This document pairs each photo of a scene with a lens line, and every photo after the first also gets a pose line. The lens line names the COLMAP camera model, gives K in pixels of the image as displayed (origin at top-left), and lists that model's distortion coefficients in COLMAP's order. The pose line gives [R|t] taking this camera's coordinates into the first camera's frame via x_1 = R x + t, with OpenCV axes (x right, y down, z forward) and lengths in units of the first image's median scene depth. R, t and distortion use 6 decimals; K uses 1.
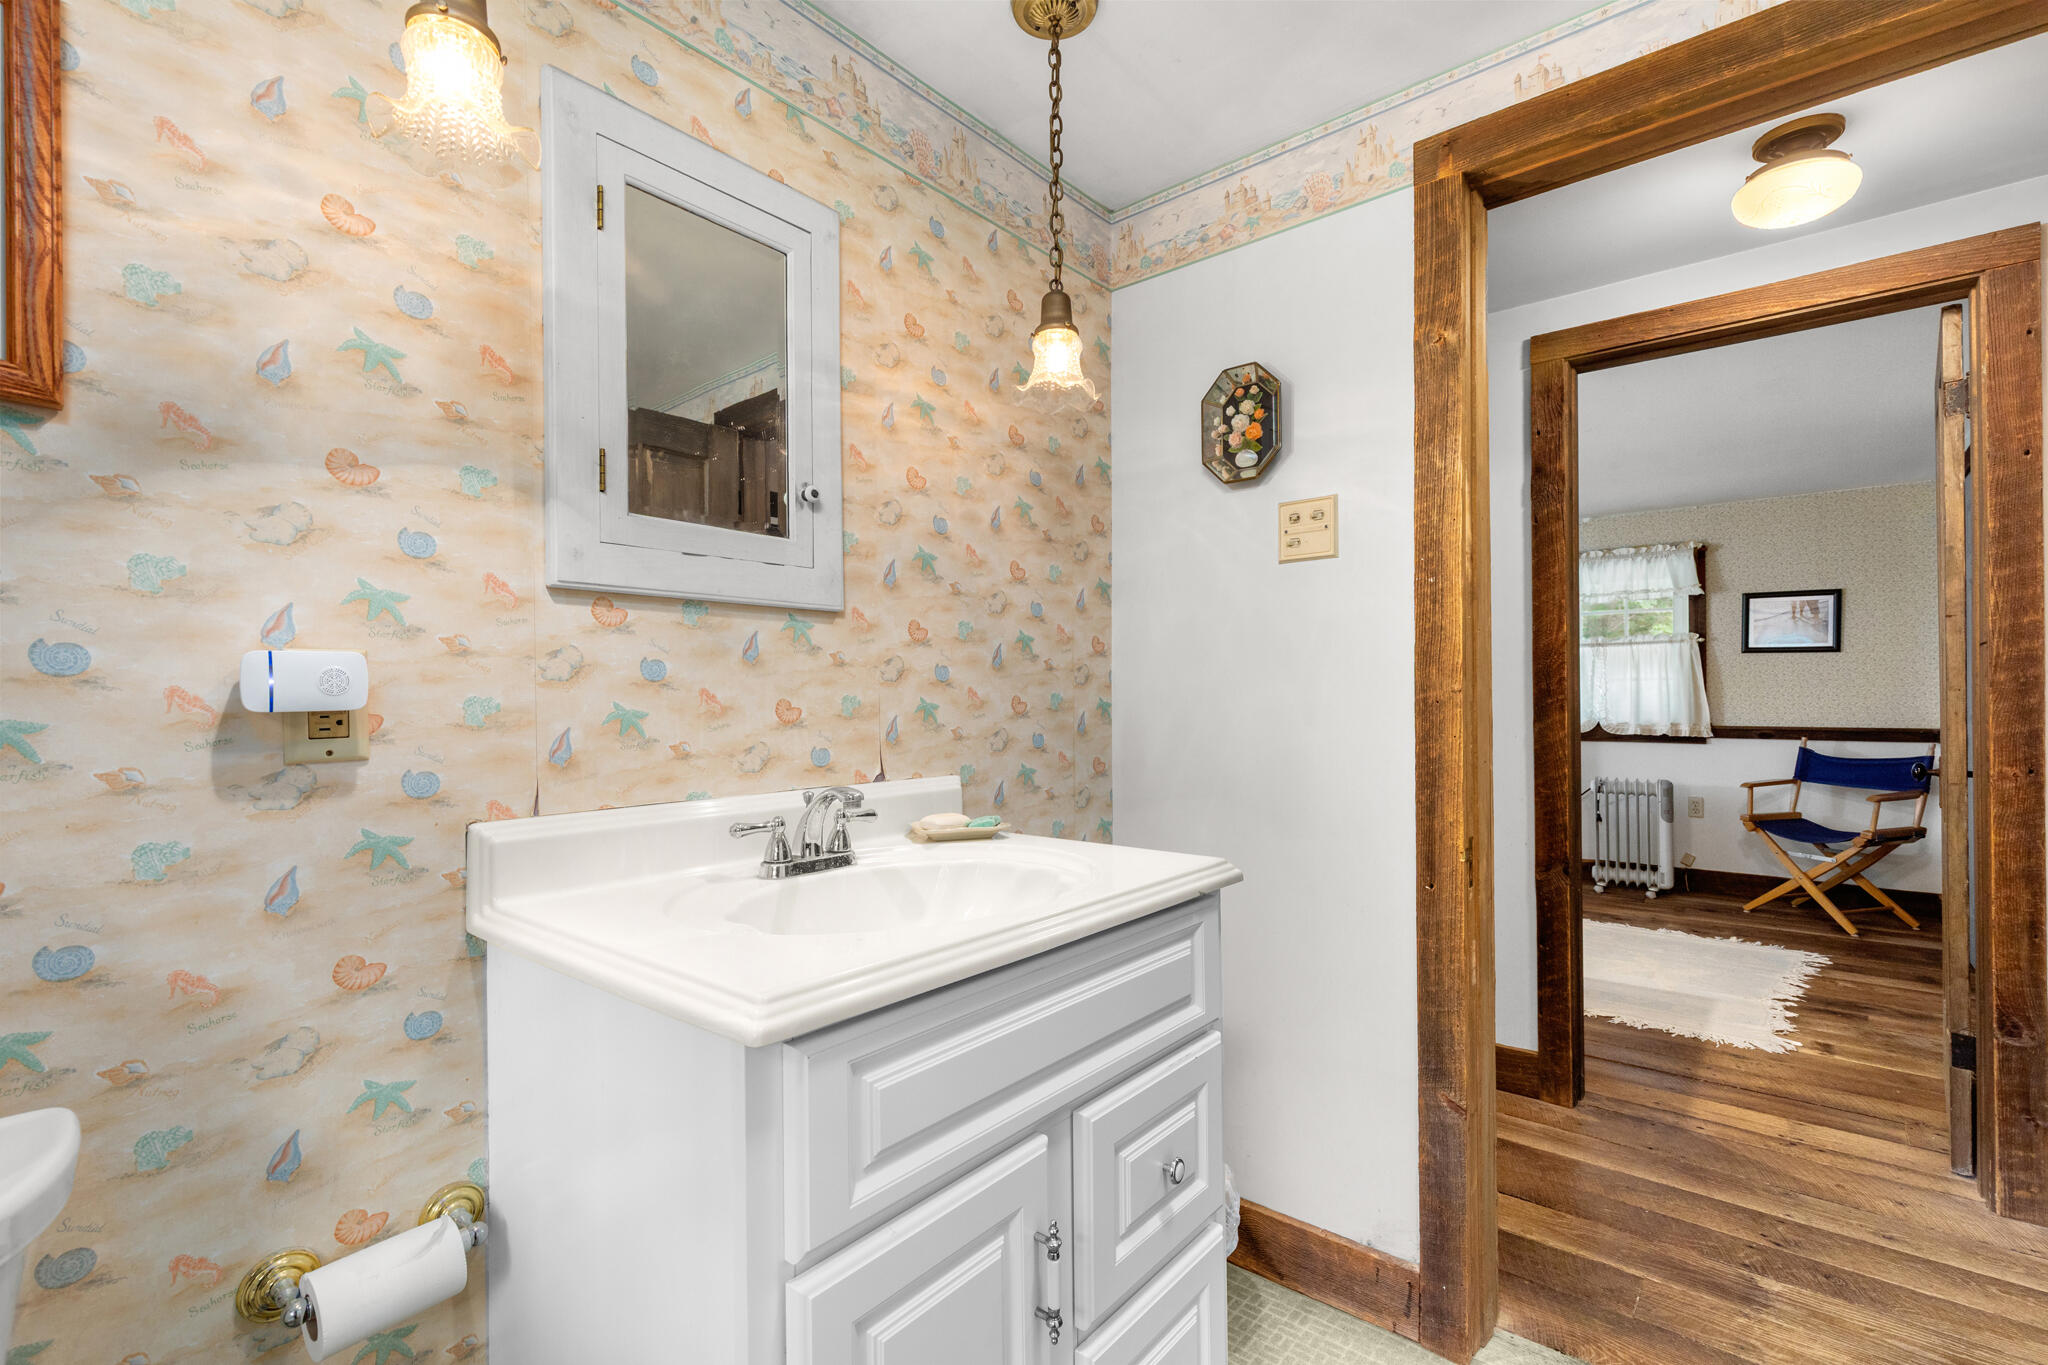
lens RADIAL K [[921.0, 0, 1026.0], [0, 921.0, 706.6], [0, 0, 1]] dist [0.003912, -0.000169]
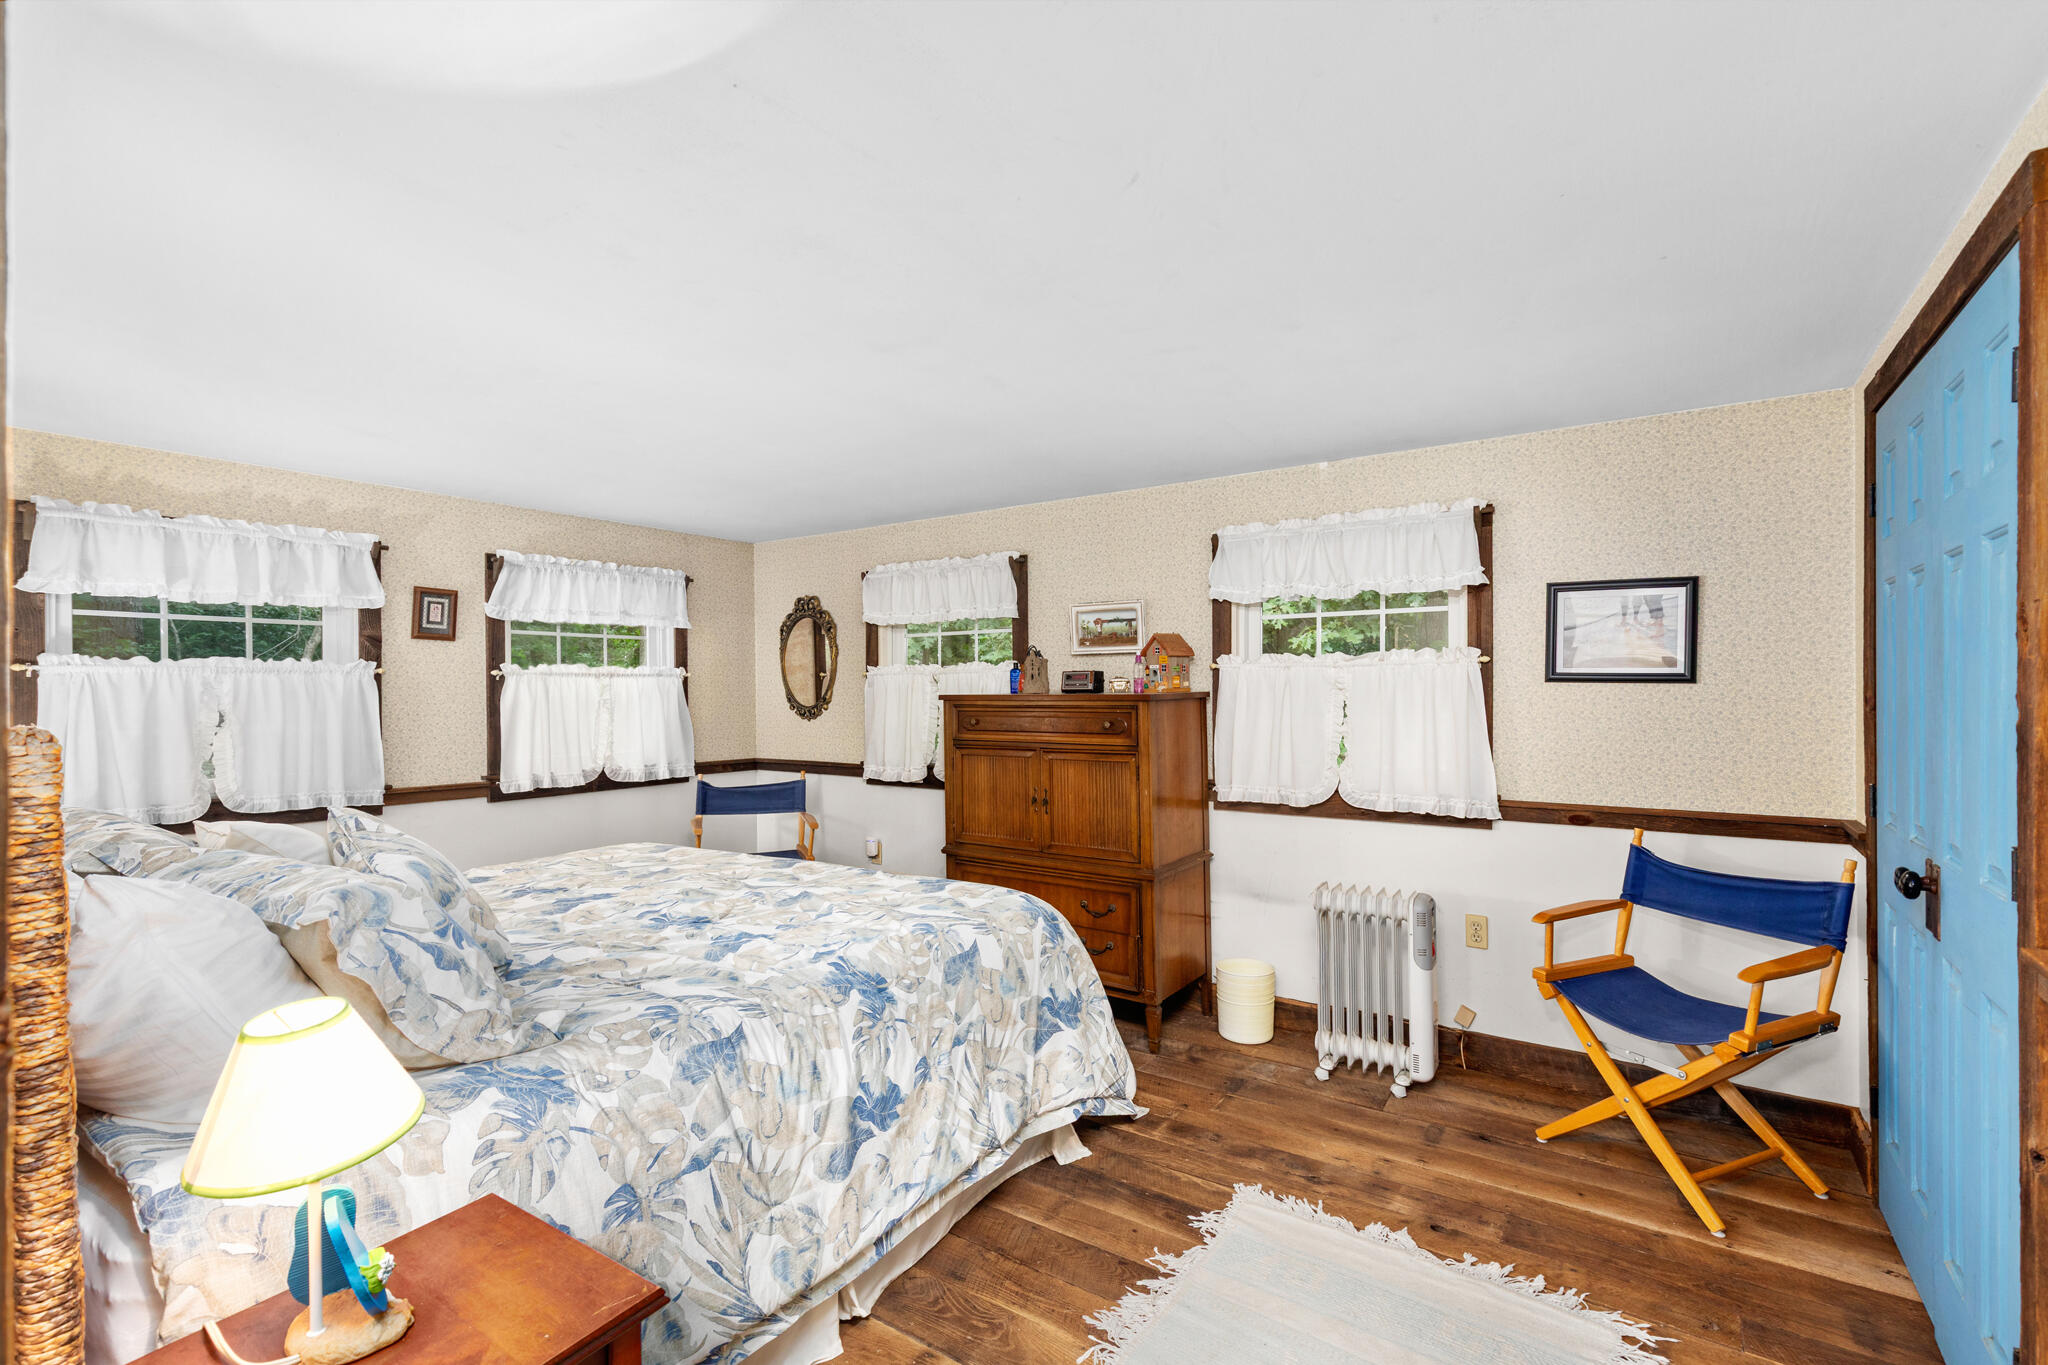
lens RADIAL K [[918.4, 0, 1030.1], [0, 918.4, 698.2], [0, 0, 1]] dist [0.002948, -0.000340]
pose [[0.995884, 0.002827, 0.090591, 0.400385], [-0.002859, 0.999996, 0.000219, -0.048235], [-0.090590, -0.000477, 0.995888, 0.448426]]
